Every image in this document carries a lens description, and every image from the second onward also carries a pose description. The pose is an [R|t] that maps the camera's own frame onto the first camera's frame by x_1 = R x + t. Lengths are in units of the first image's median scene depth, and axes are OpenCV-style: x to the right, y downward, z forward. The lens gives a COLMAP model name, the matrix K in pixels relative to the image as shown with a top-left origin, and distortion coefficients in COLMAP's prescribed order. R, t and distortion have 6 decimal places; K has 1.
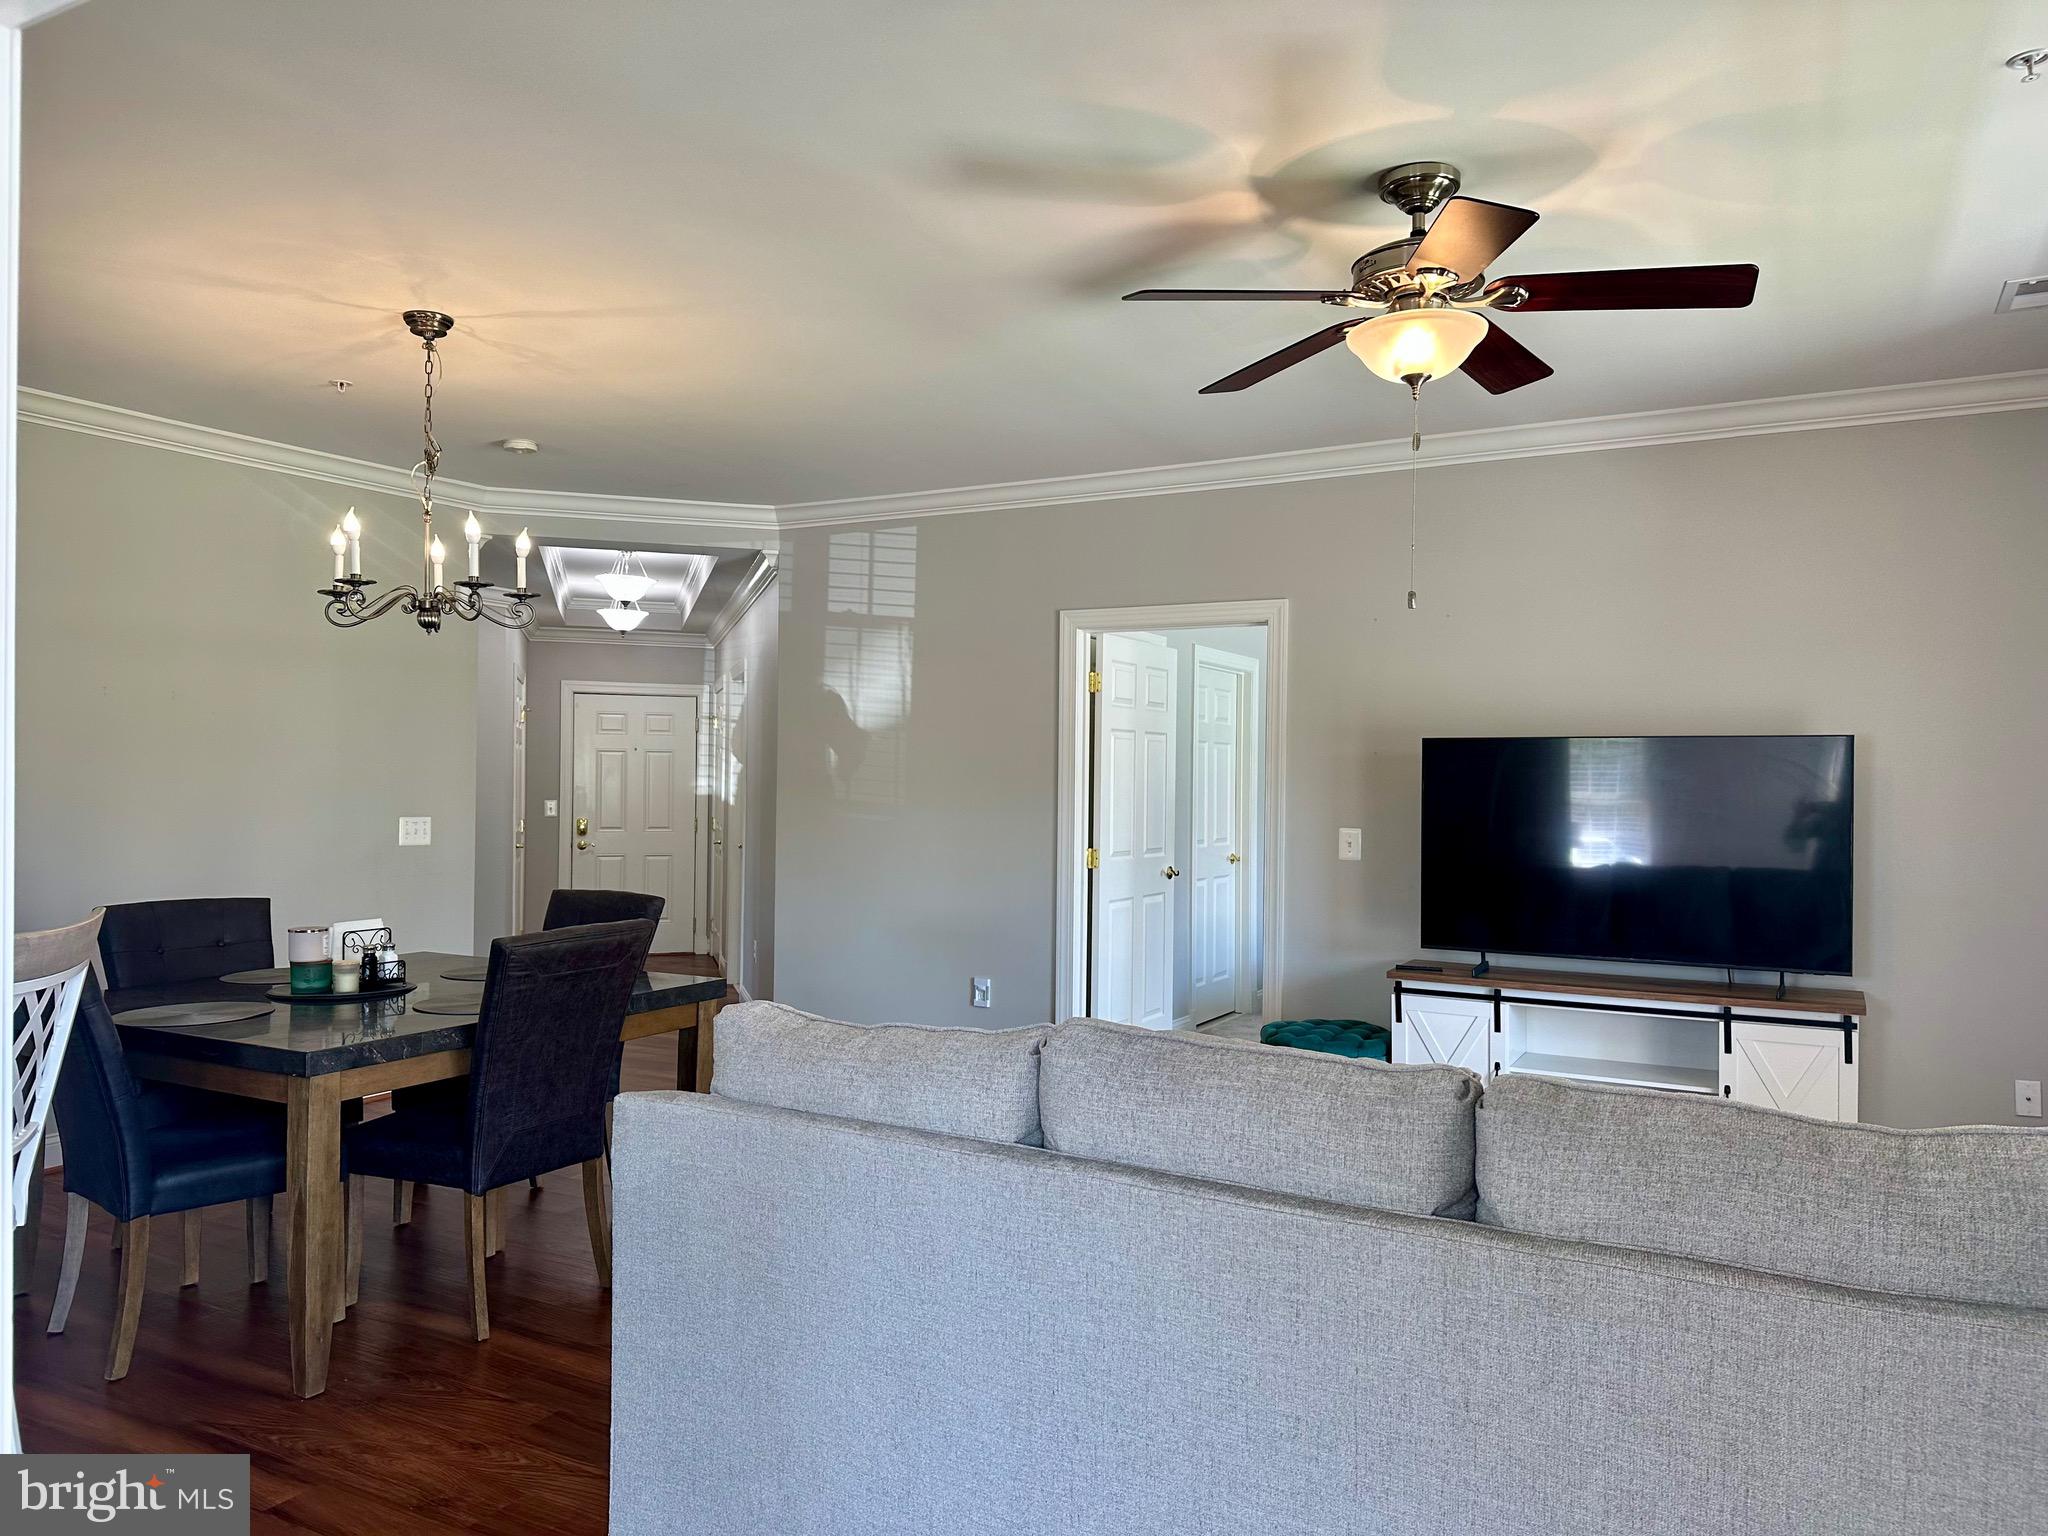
lens RADIAL K [[1451.0, 0, 1024.0], [0, 1451.0, 768.0], [0, 0, 1]] dist [0.026466, 0.001186]
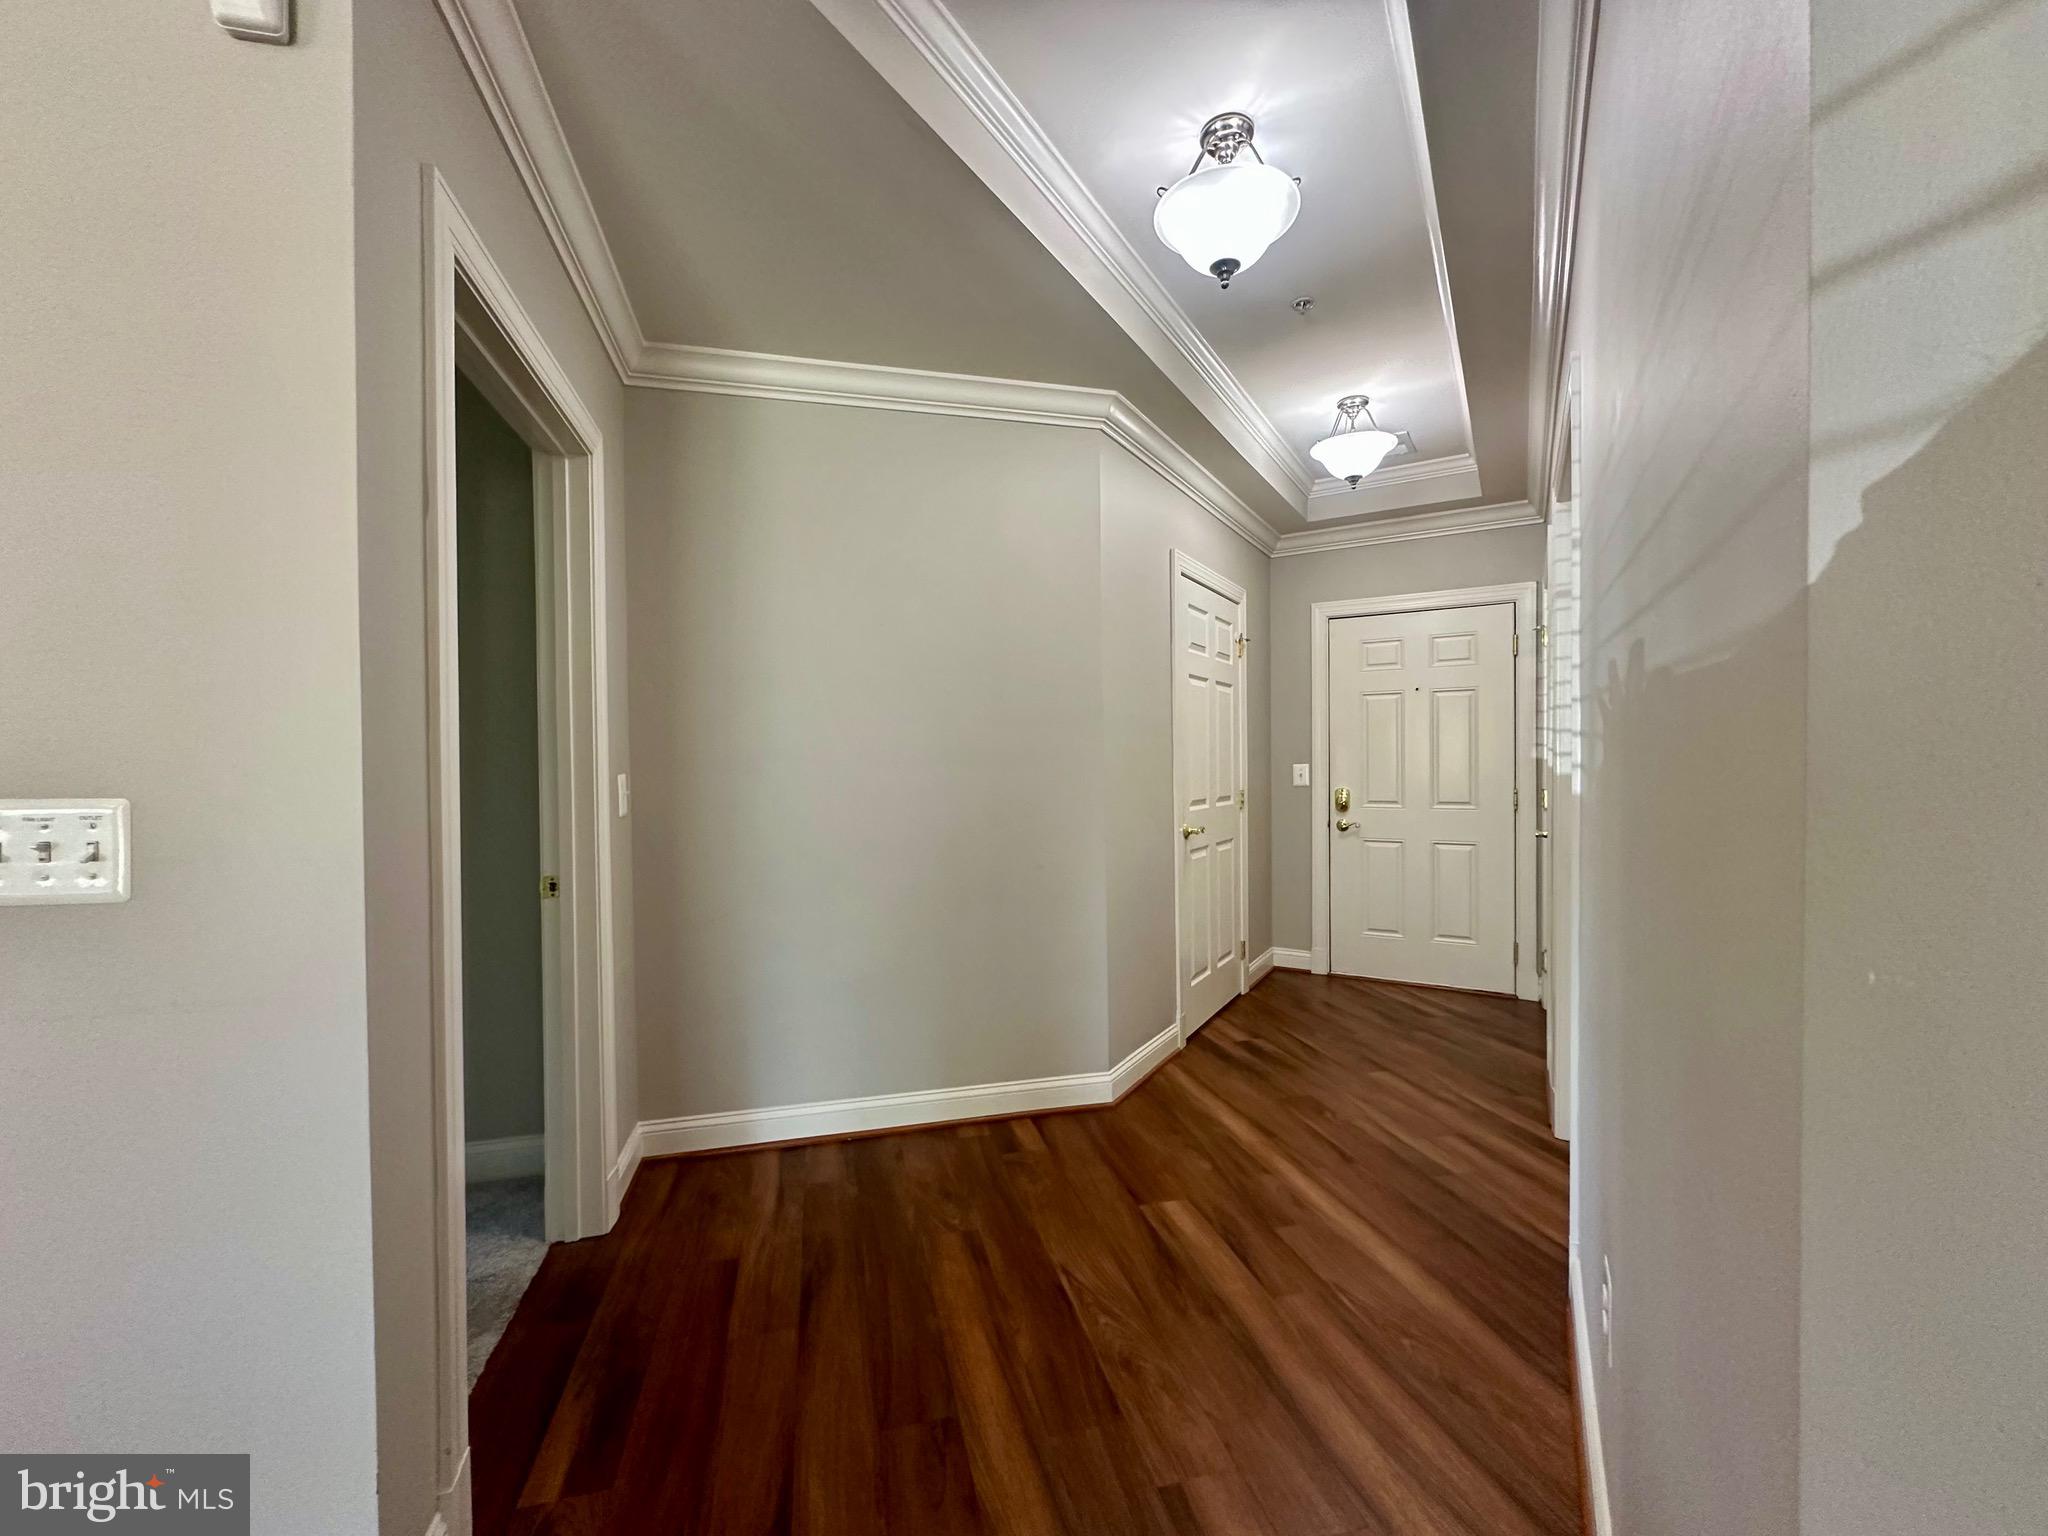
lens RADIAL K [[834.0, 0, 1024.0], [0, 834.0, 768.0], [0, 0, 1]] dist [-0.001413, -0.000074]
pose [[0.687905, -0.004720, -0.725786, -0.108080], [0.017266, 0.999802, 0.009863, 0.017385], [0.725596, -0.019316, 0.687850, 0.592771]]
